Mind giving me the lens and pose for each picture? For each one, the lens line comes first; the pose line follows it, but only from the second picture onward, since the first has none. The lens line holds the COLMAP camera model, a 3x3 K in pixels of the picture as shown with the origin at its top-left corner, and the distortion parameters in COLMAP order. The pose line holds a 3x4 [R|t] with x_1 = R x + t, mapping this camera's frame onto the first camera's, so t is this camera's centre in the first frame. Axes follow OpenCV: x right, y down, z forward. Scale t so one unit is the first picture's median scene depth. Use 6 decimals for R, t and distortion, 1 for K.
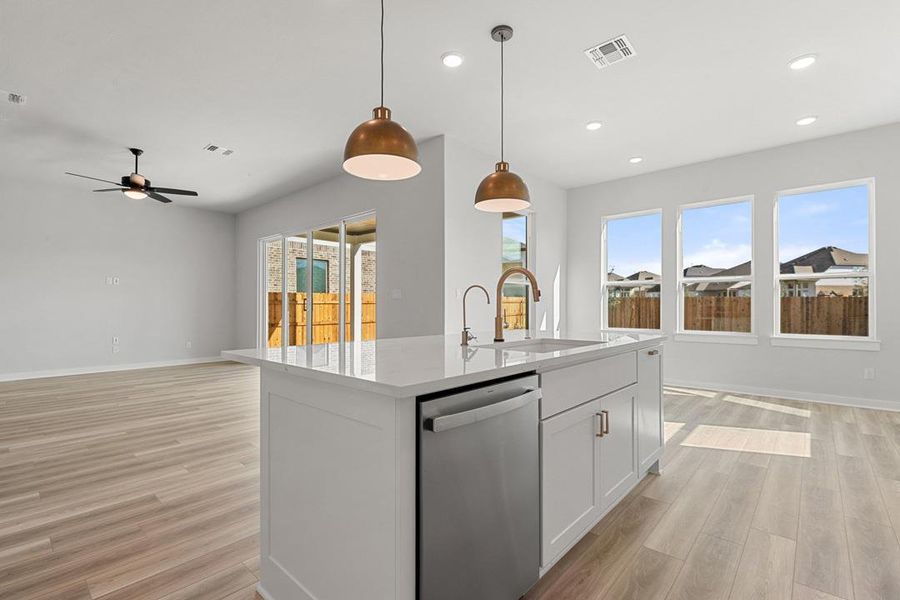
lens RADIAL K [[408.8, 0, 450.9], [0, 408.8, 304.6], [0, 0, 1]] dist [-0.000883, -0.004102]
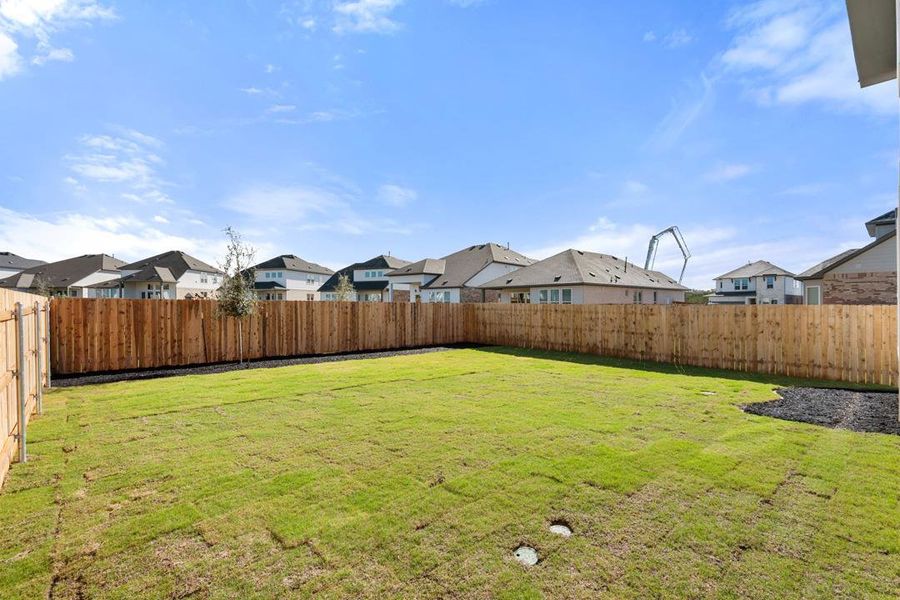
lens RADIAL K [[408.8, 0, 450.9], [0, 408.8, 304.6], [0, 0, 1]] dist [-0.000883, -0.004102]
pose [[0.101347, -0.000347, 0.994851, -0.796466], [0.000128, 1.000000, 0.000336, -0.049496], [-0.994851, 0.000093, 0.101347, 2.733237]]
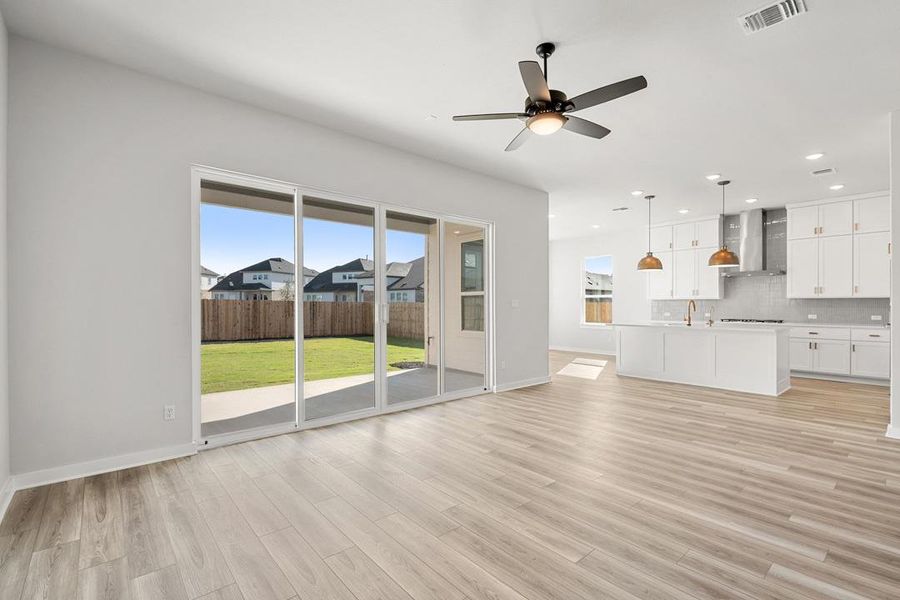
lens RADIAL K [[408.8, 0, 450.9], [0, 408.8, 304.6], [0, 0, 1]] dist [-0.000883, -0.004102]
pose [[0.128585, 0.003243, 0.991693, -1.576061], [-0.003560, 0.999990, -0.002808, -0.021658], [-0.991692, -0.003169, 0.128595, 1.221861]]
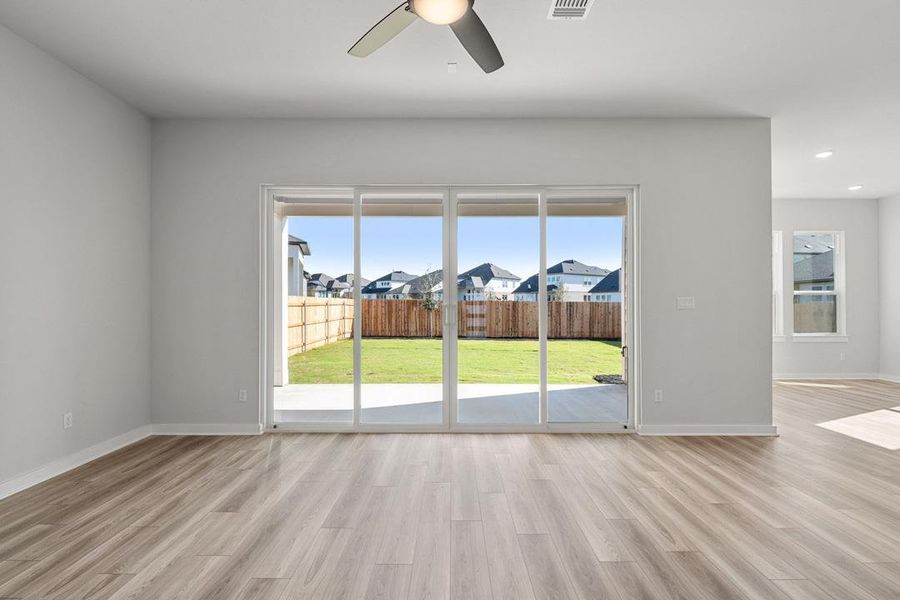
lens RADIAL K [[409.1, 0, 450.1], [0, 409.1, 305.4], [0, 0, 1]] dist [-0.006196, -0.001050]
pose [[0.747577, 0.002338, 0.664171, -1.149712], [-0.003986, 0.999992, 0.000967, -0.024314], [-0.664163, -0.003371, 0.747580, 0.855517]]
